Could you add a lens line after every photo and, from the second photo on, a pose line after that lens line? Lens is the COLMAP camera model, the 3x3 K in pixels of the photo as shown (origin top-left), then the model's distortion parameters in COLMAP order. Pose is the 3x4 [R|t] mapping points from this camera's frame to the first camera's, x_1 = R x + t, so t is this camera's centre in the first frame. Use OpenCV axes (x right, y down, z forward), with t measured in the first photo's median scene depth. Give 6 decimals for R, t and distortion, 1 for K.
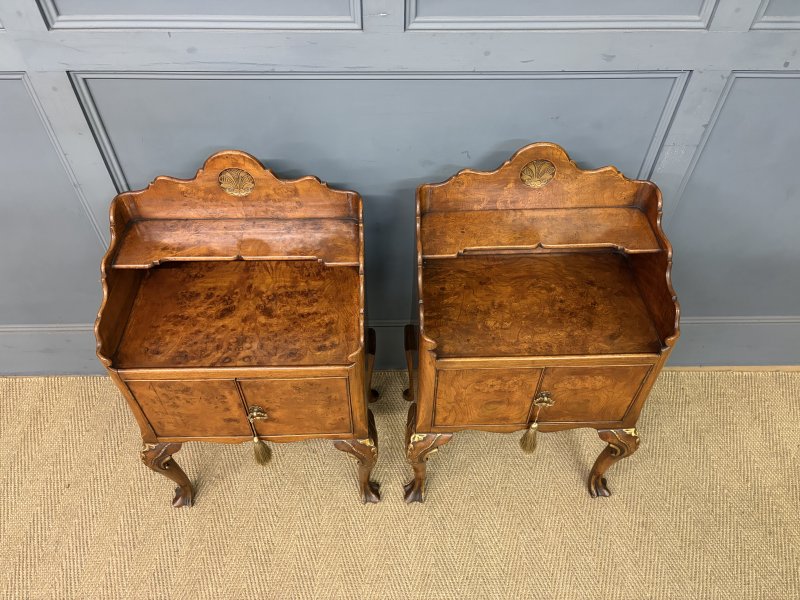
lens RADIAL K [[613.8, 0, 398.4], [0, 613.8, 304.2], [0, 0, 1]] dist [0.053290, -0.072895]
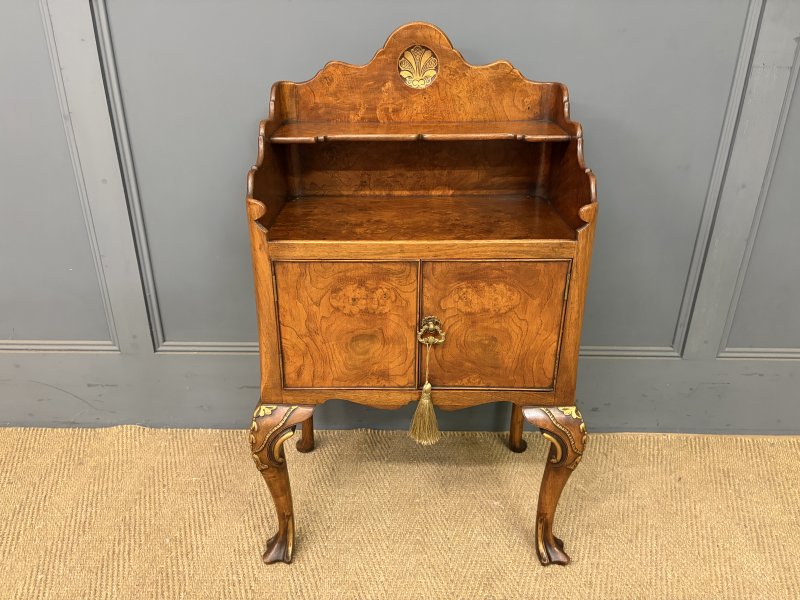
lens RADIAL K [[613.8, 0, 396.3], [0, 613.8, 303.9], [0, 0, 1]] dist [0.053290, -0.072895]
pose [[0.999226, 0.013329, -0.037016, 0.224117], [-0.027145, 0.914614, -0.403416, 0.418196], [0.028478, 0.404109, 0.914268, 0.340244]]
